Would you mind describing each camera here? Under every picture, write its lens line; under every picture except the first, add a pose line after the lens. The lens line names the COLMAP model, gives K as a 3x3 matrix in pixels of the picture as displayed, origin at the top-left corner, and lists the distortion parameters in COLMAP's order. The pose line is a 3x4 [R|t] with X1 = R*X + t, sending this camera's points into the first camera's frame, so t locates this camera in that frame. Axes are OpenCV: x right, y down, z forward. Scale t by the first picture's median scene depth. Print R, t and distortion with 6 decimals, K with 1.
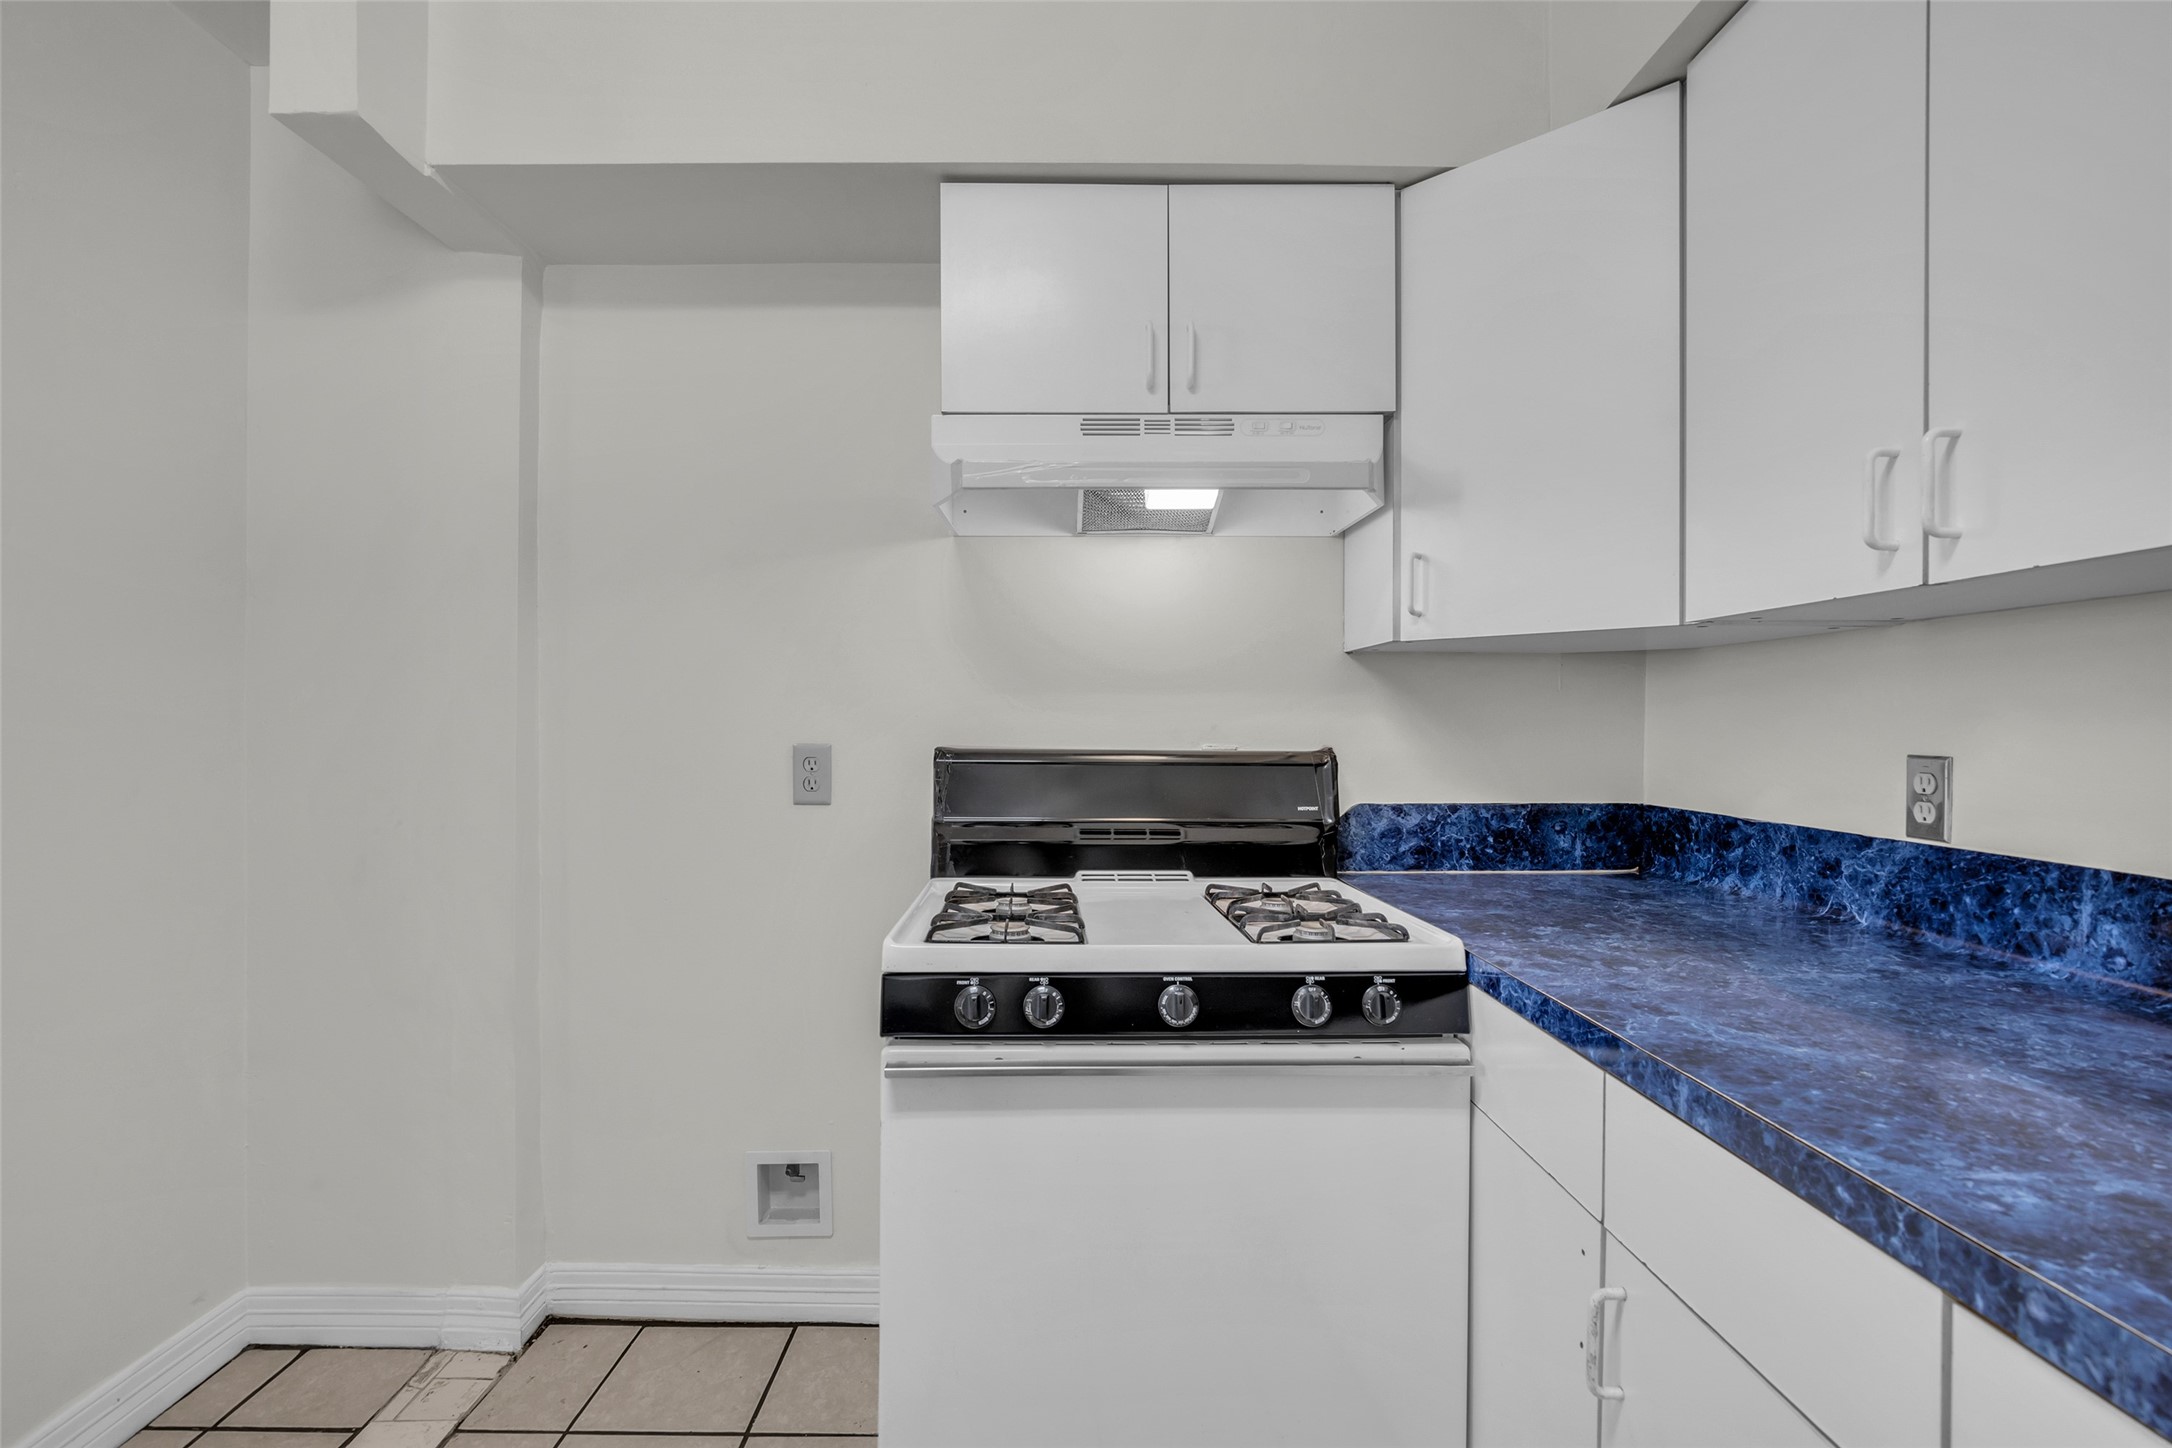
lens RADIAL K [[1002.2, 0, 1069.7], [0, 1002.2, 719.3], [0, 0, 1]] dist [-0.016411, 0.002919]
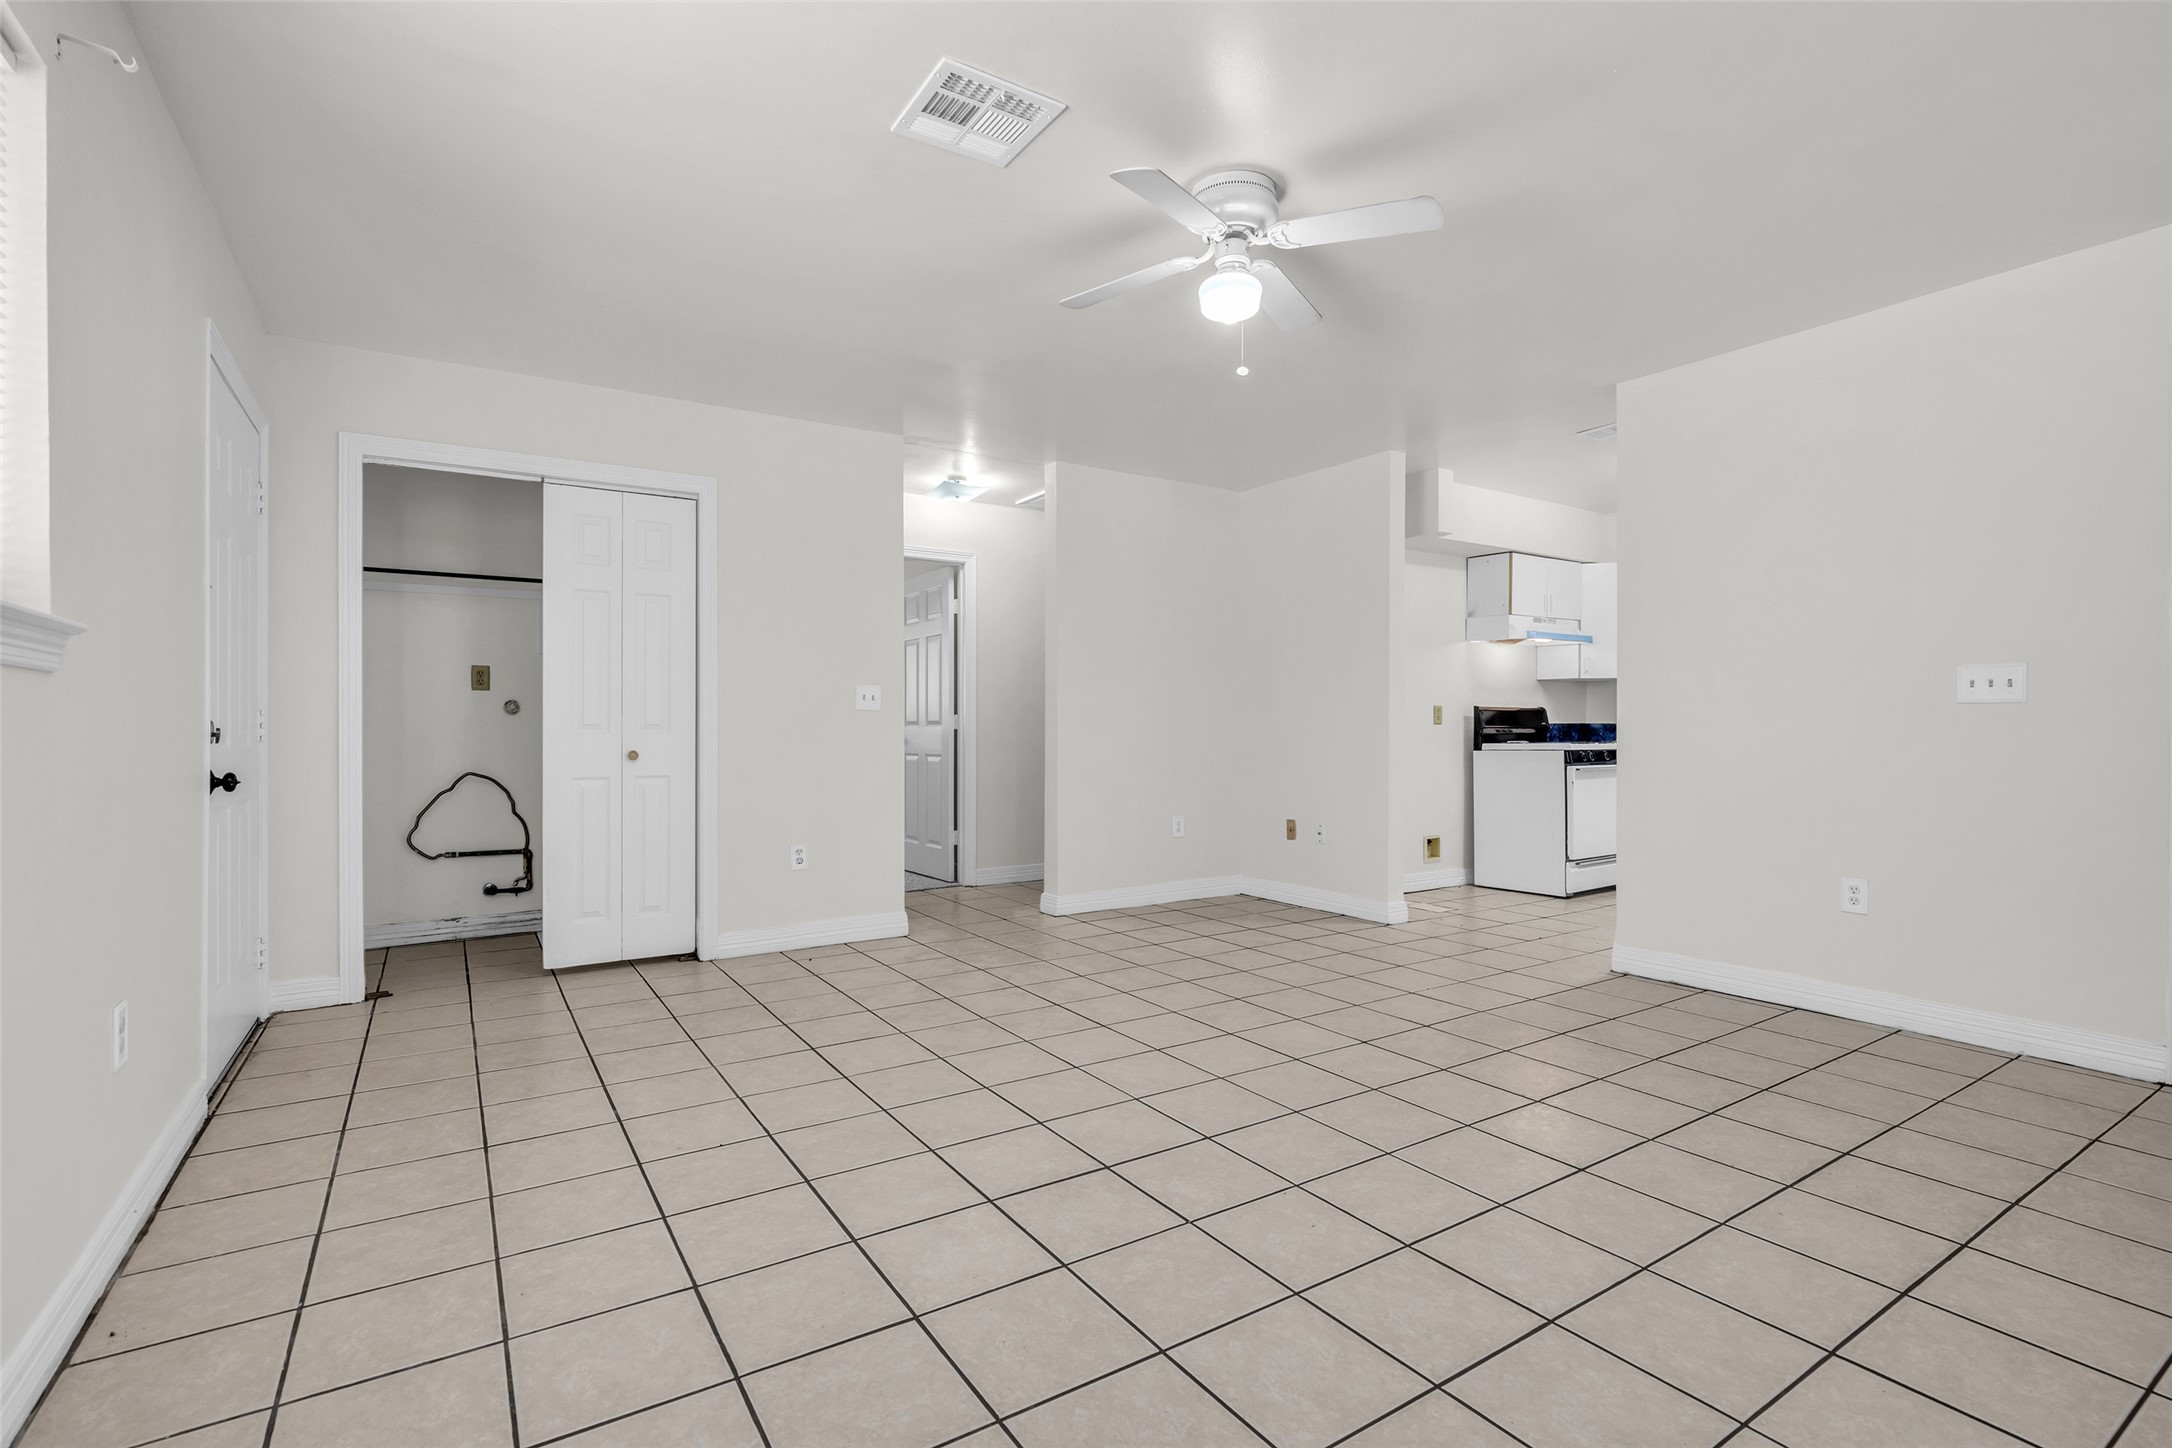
lens RADIAL K [[1002.2, 0, 1077.1], [0, 1002.2, 738.1], [0, 0, 1]] dist [-0.016411, 0.002919]
pose [[0.840588, -0.011970, 0.541543, -3.492565], [0.004460, 0.999875, 0.015179, 0.087628], [-0.541657, -0.010344, 0.840536, -1.244105]]
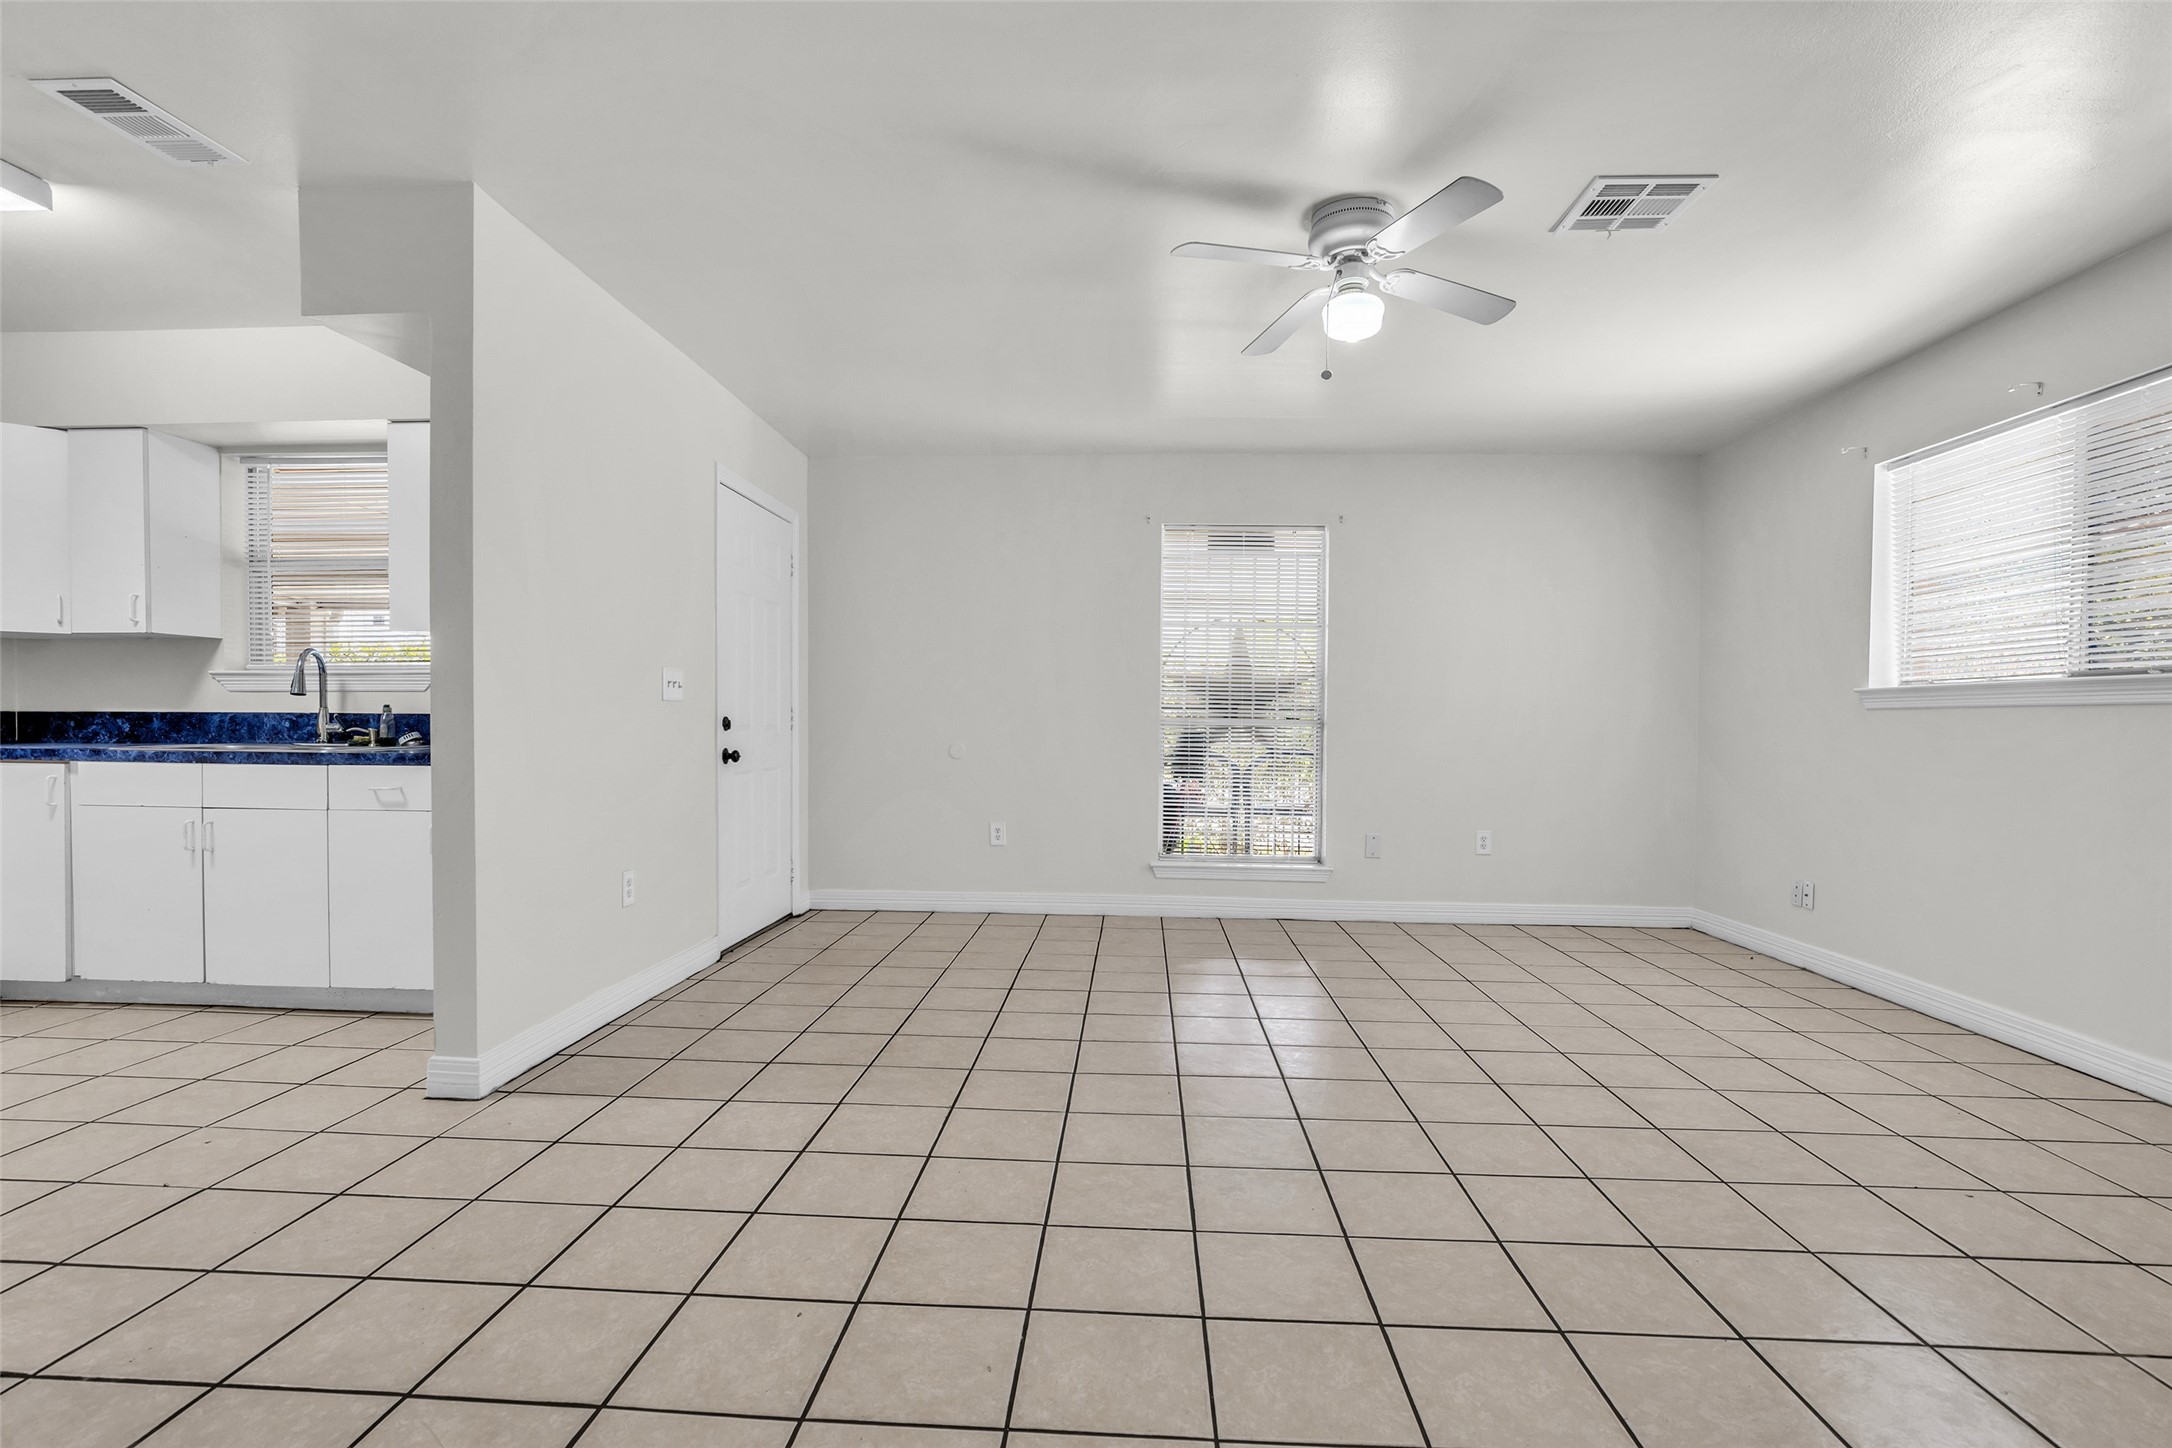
lens RADIAL K [[1002.2, 0, 1081.6], [0, 1002.2, 747.6], [0, 0, 1]] dist [-0.016411, 0.002919]
pose [[-0.998707, -0.015514, 0.048419, -2.060236], [-0.014206, 0.999528, 0.027241, 0.089140], [-0.048819, 0.026518, -0.998456, 1.658145]]
